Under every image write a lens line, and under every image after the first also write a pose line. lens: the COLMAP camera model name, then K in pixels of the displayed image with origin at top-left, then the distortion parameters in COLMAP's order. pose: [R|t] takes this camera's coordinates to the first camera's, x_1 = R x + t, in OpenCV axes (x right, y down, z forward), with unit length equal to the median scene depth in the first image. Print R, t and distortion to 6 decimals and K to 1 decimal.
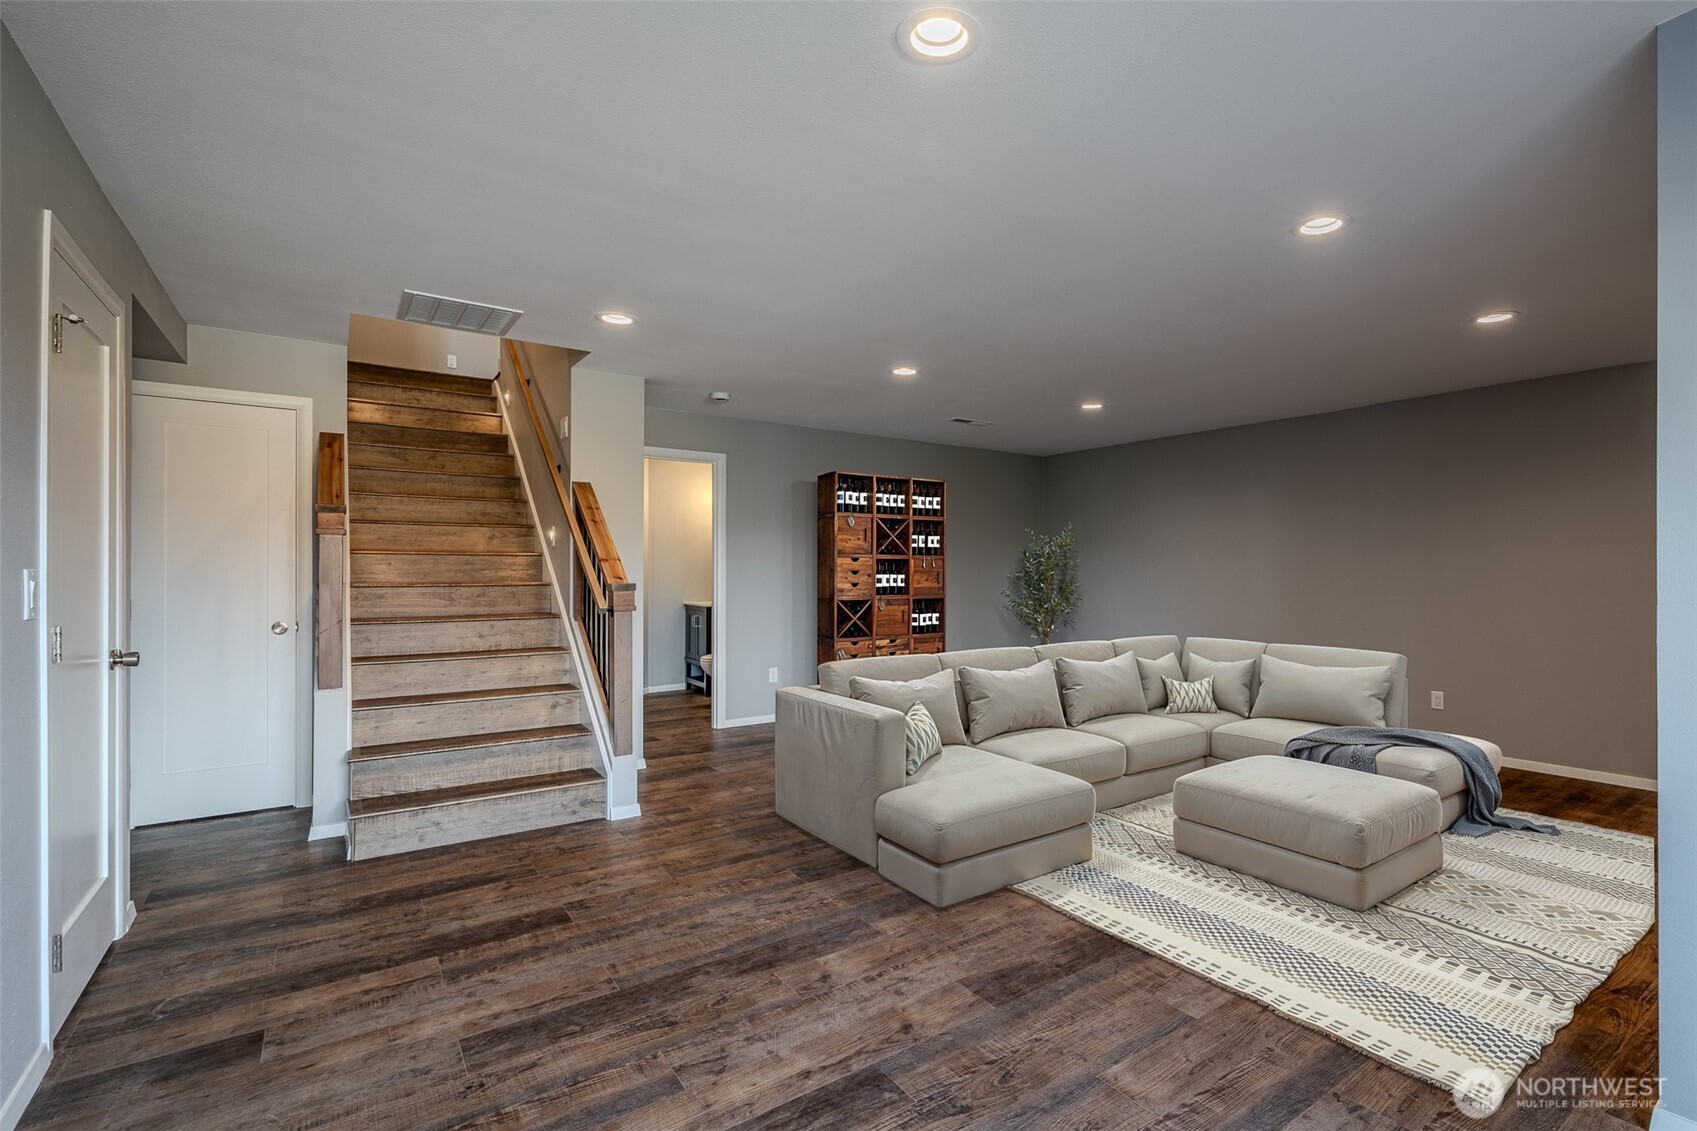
lens RADIAL K [[808.9, 0, 848.5], [0, 808.9, 565.5], [0, 0, 1]] dist [-0.000681, -0.000174]
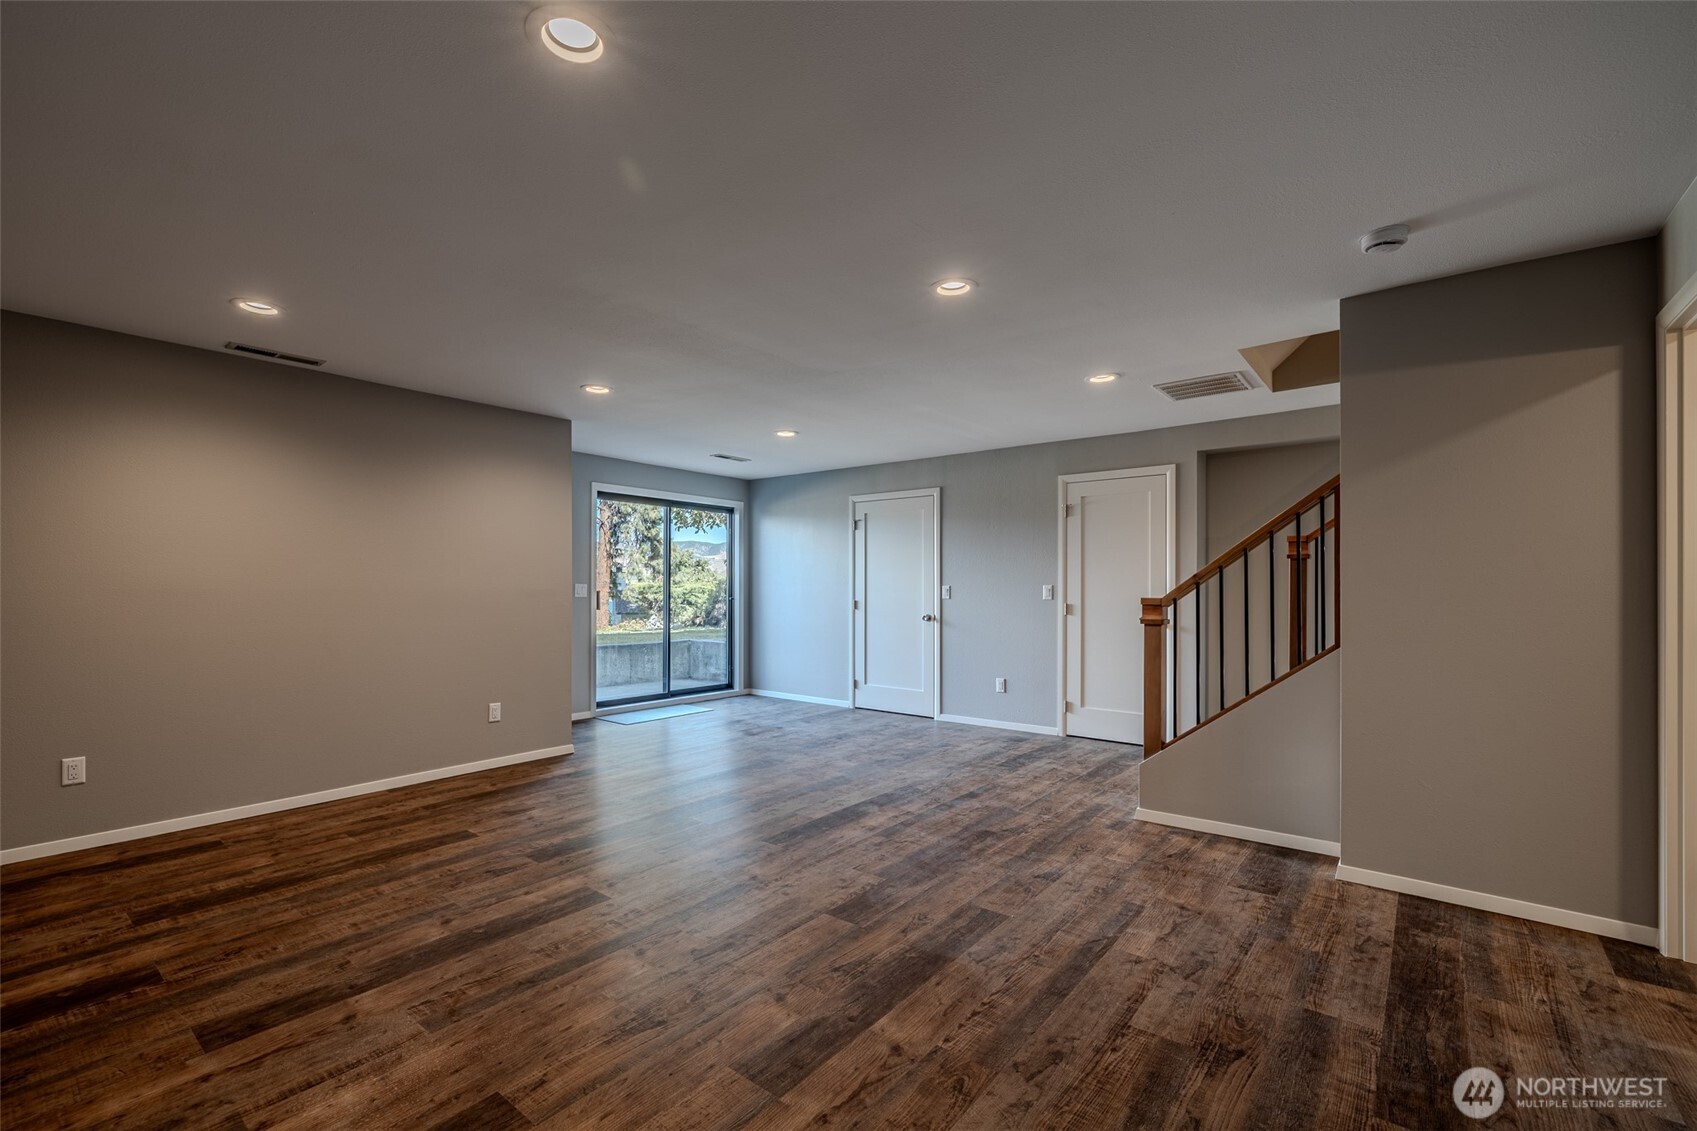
lens RADIAL K [[760.4, 0, 851.7], [0, 760.4, 585.5], [0, 0, 1]] dist [-0.000342, 0.000173]
pose [[-0.938125, -0.001717, -0.346291, 0.554396], [-0.000516, 0.999994, -0.003559, 0.018754], [0.346295, -0.003160, -0.938120, 2.363814]]
